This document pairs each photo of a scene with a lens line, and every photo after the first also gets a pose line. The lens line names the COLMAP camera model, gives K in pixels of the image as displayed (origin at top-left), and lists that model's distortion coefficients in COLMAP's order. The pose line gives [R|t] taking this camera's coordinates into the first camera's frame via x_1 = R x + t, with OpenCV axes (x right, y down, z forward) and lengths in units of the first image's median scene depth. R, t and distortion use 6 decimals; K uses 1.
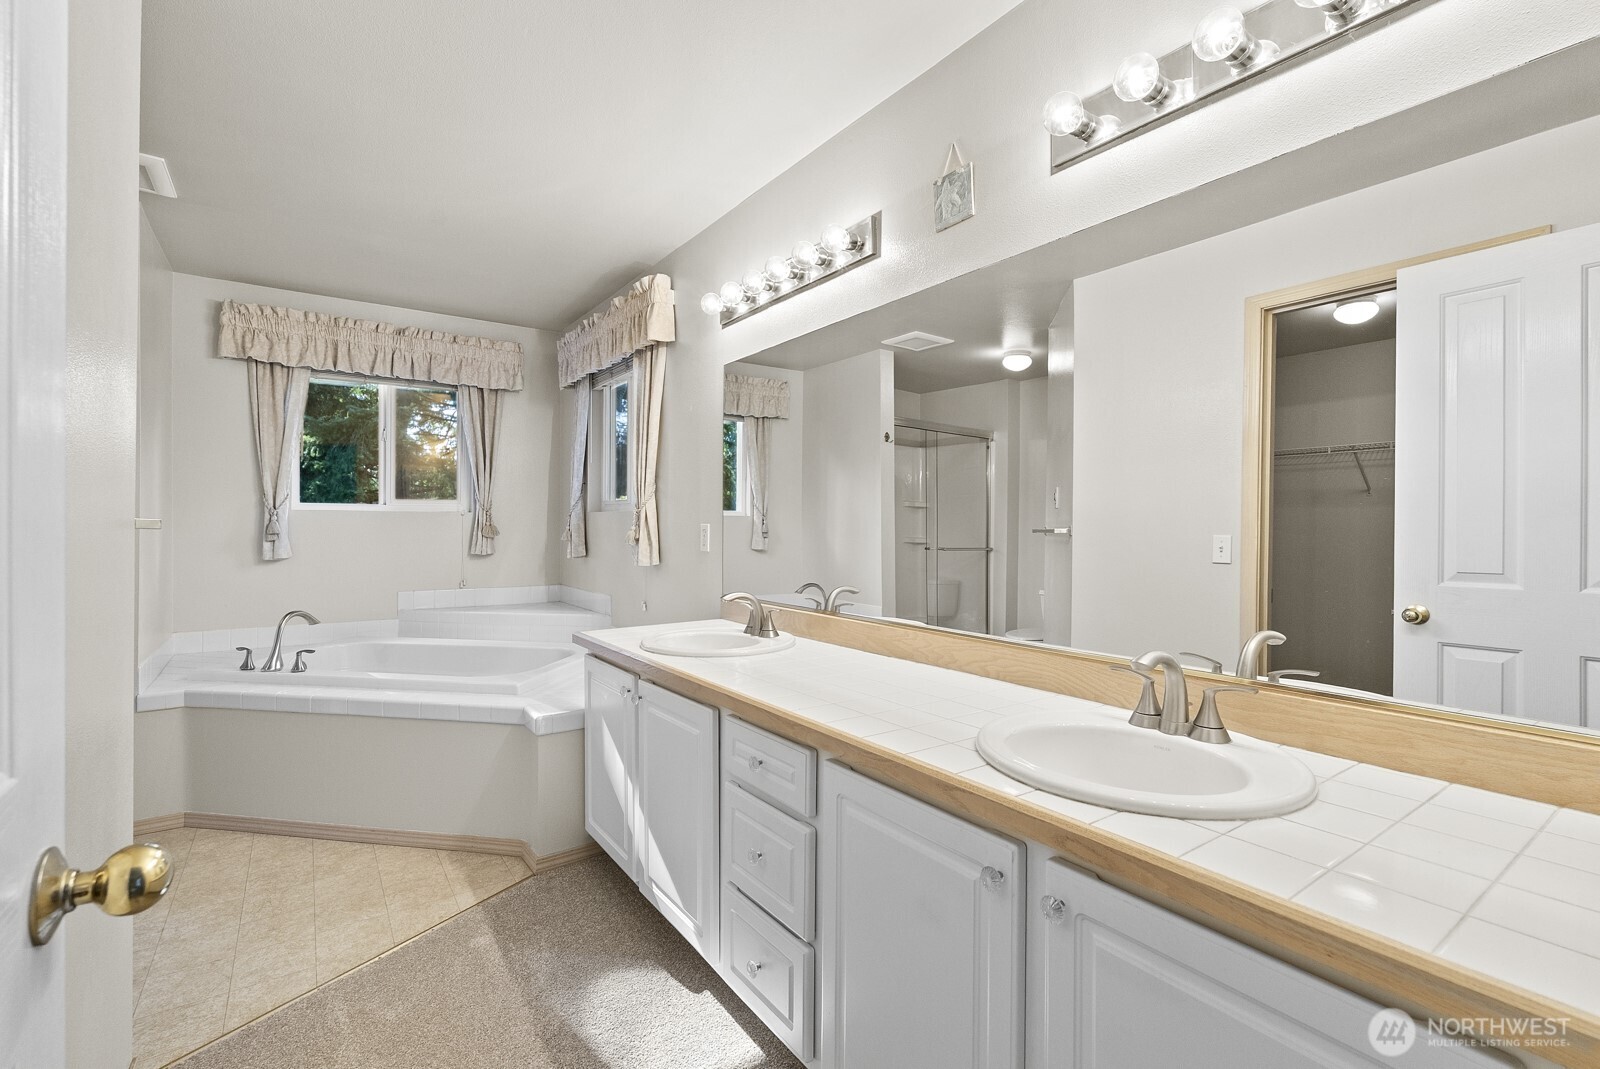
lens RADIAL K [[716.8, 0, 801.4], [0, 716.8, 525.5], [0, 0, 1]] dist [-0.004156, 0.000915]
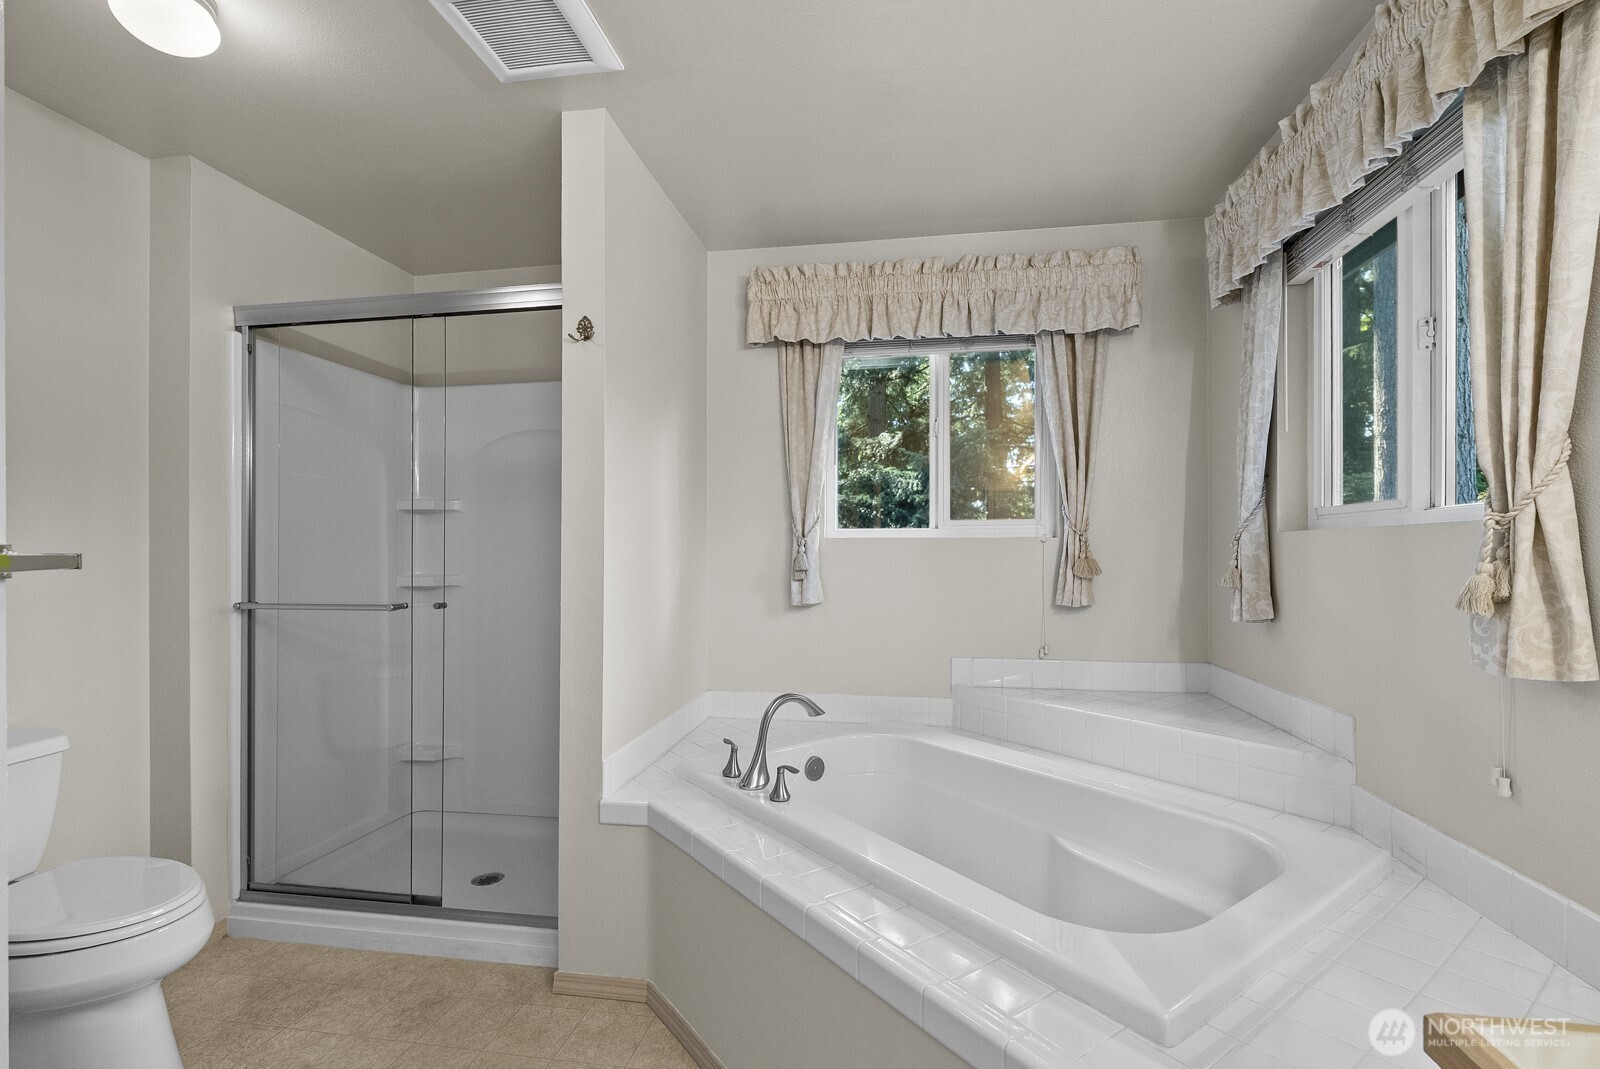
lens RADIAL K [[716.8, 0, 822.4], [0, 716.8, 556.5], [0, 0, 1]] dist [-0.004156, 0.000915]
pose [[0.724077, -0.002368, -0.689715, -0.193813], [0.002524, 0.999997, -0.000784, -0.002020], [0.689715, -0.001173, 0.724080, 0.443543]]
